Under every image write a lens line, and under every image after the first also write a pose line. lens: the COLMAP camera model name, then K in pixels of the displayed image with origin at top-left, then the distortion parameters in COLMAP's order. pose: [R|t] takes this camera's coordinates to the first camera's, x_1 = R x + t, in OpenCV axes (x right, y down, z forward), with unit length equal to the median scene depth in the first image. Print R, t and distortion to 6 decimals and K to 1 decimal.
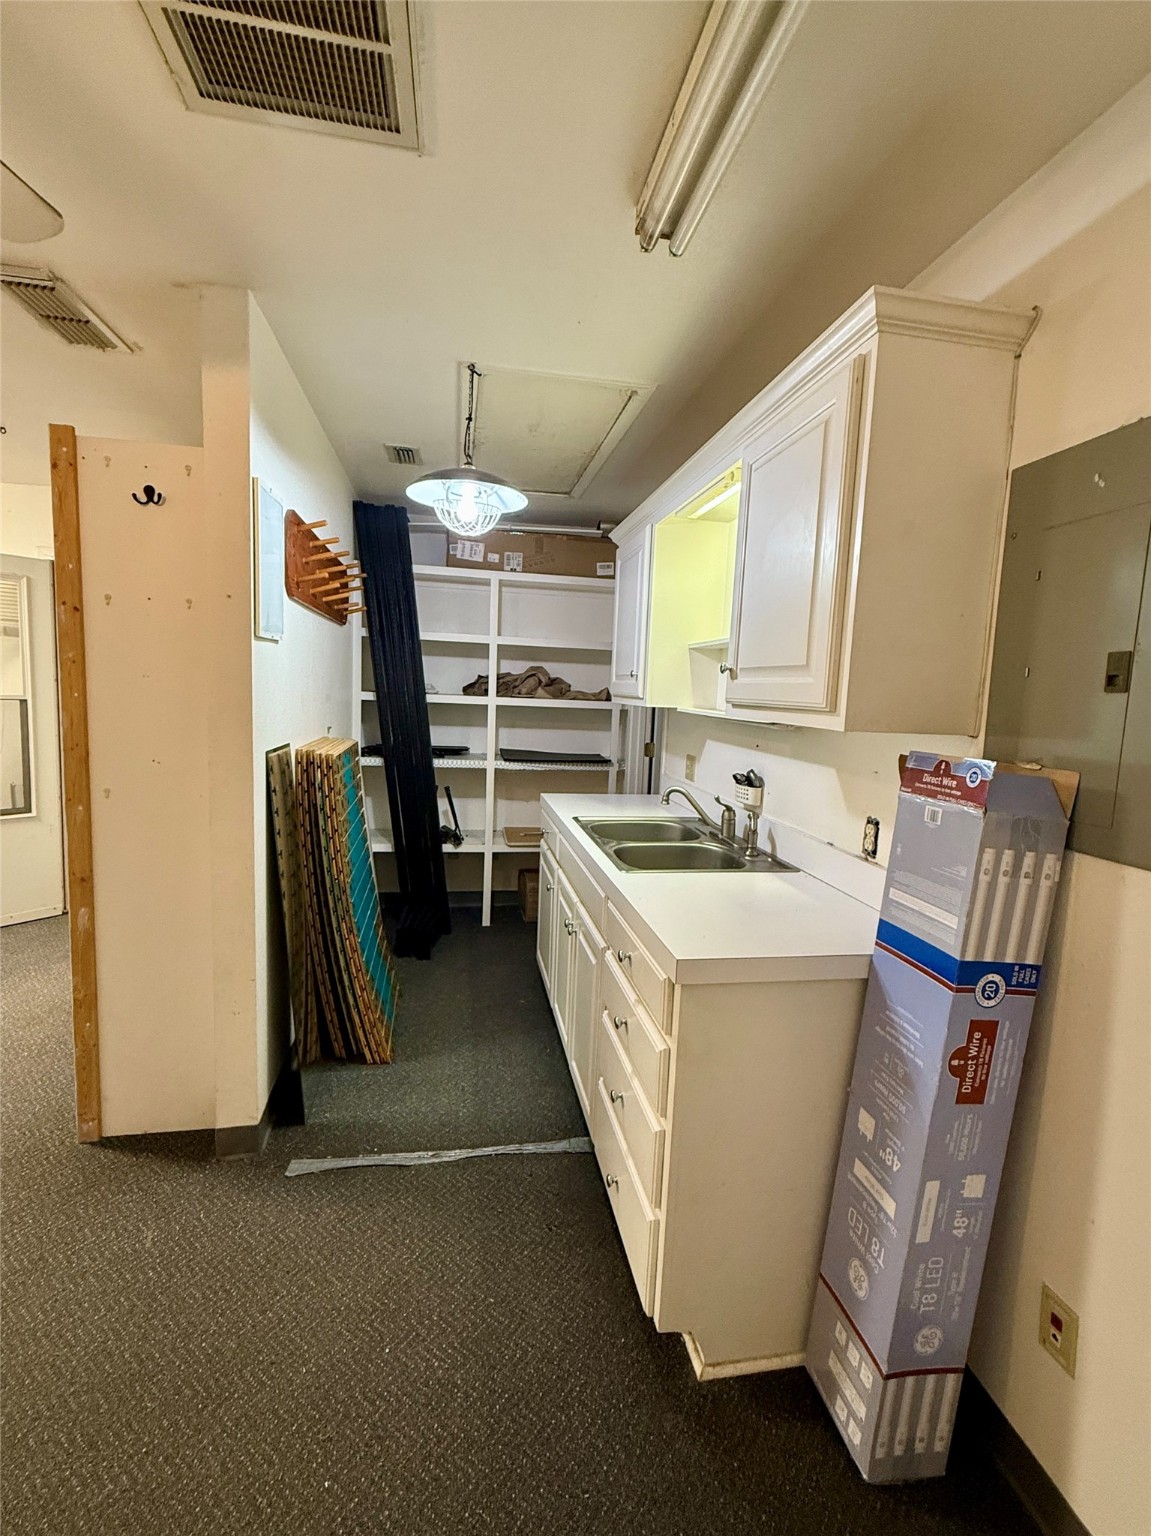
lens RADIAL K [[681.0, 0, 575.5], [0, 681.0, 768.0], [0, 0, 1]] dist [0.001041, -0.000463]
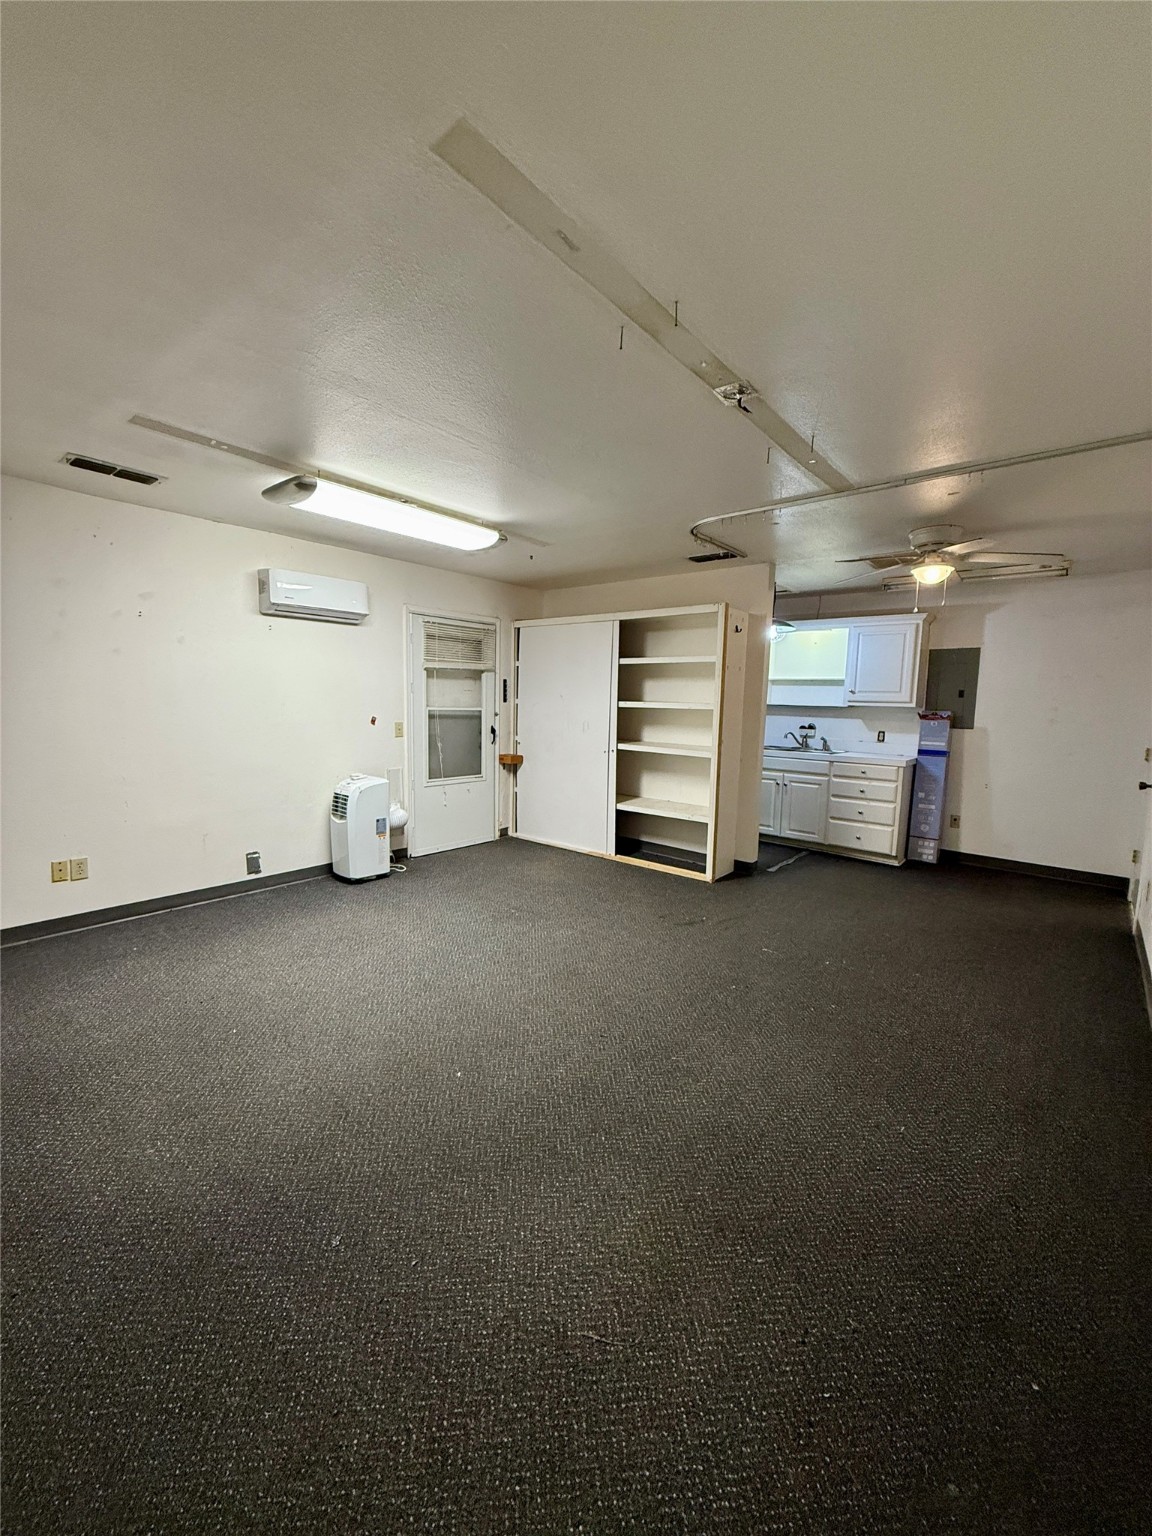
lens RADIAL K [[609.0, 0, 574.5], [0, 609.0, 768.9], [0, 0, 1]] dist [-0.000965, 0.000534]
pose [[0.766489, -0.097501, 0.634814, -2.558498], [0.082426, 0.995170, 0.053326, -0.029890], [-0.636947, 0.011451, 0.770823, -0.418142]]
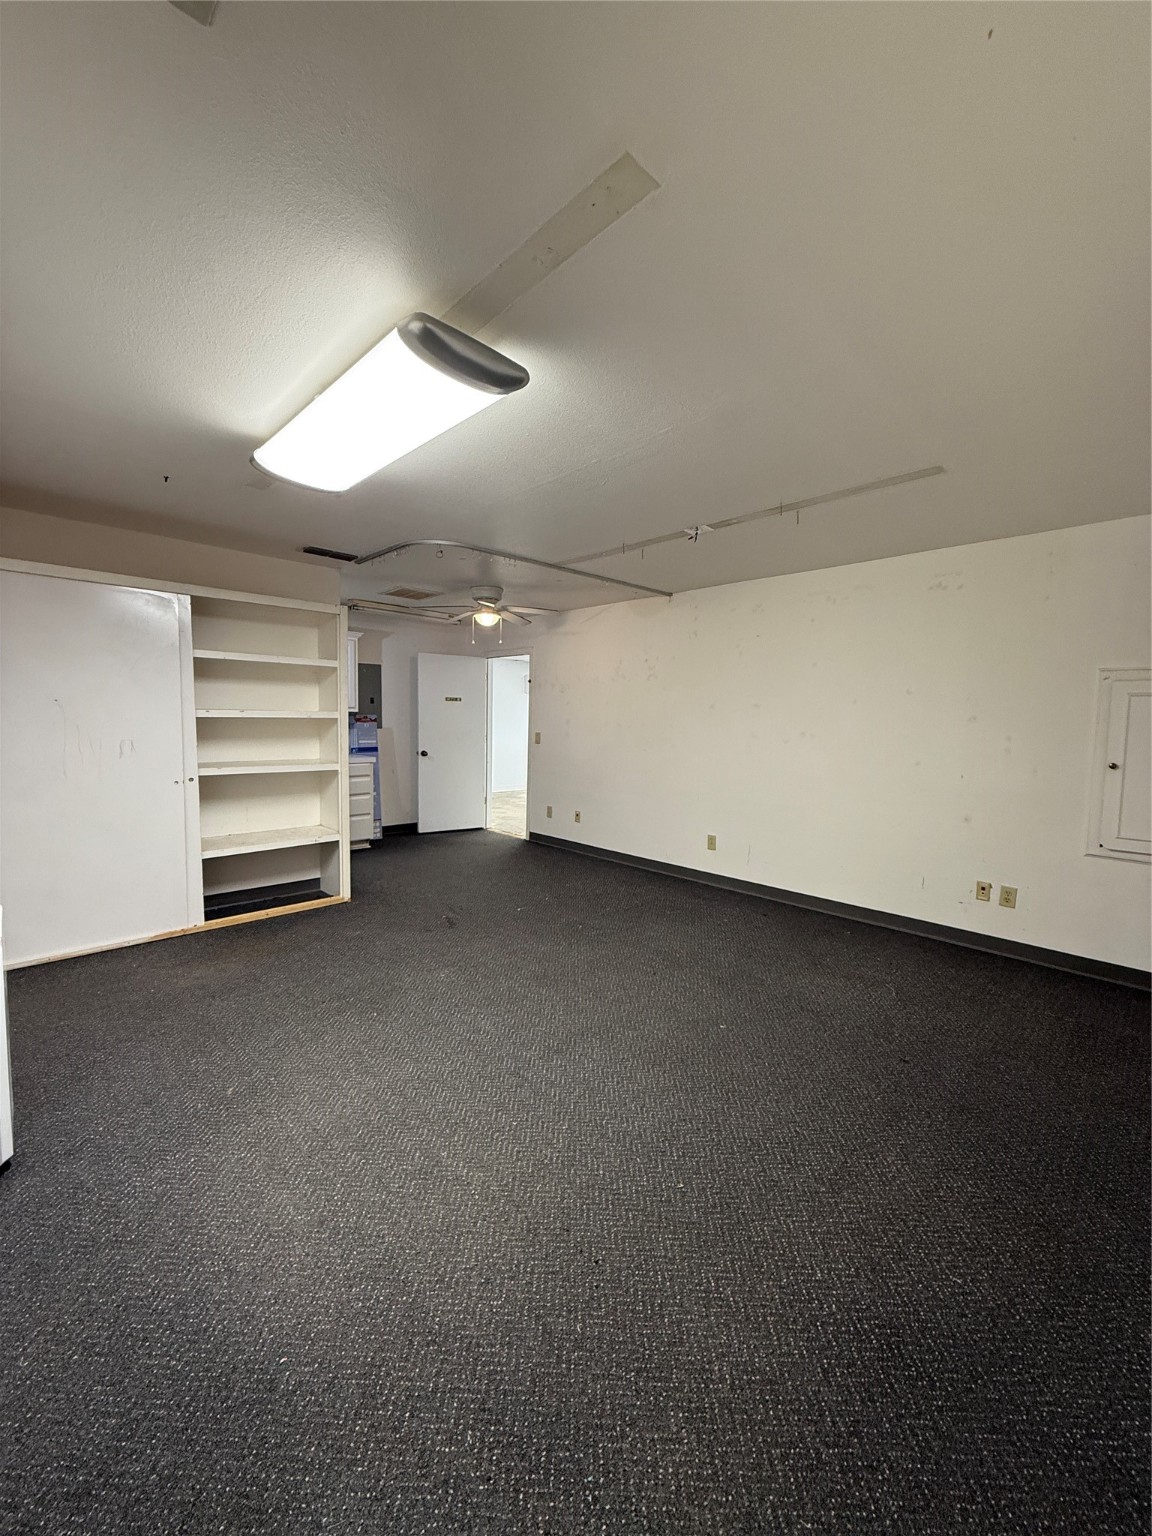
lens RADIAL K [[609.0, 0, 574.5], [0, 609.0, 768.9], [0, 0, 1]] dist [-0.000965, 0.000534]
pose [[-0.557582, -0.121071, 0.821245, -2.915510], [0.054727, 0.981794, 0.181896, -0.250517], [-0.828316, 0.146366, -0.540805, 1.468235]]
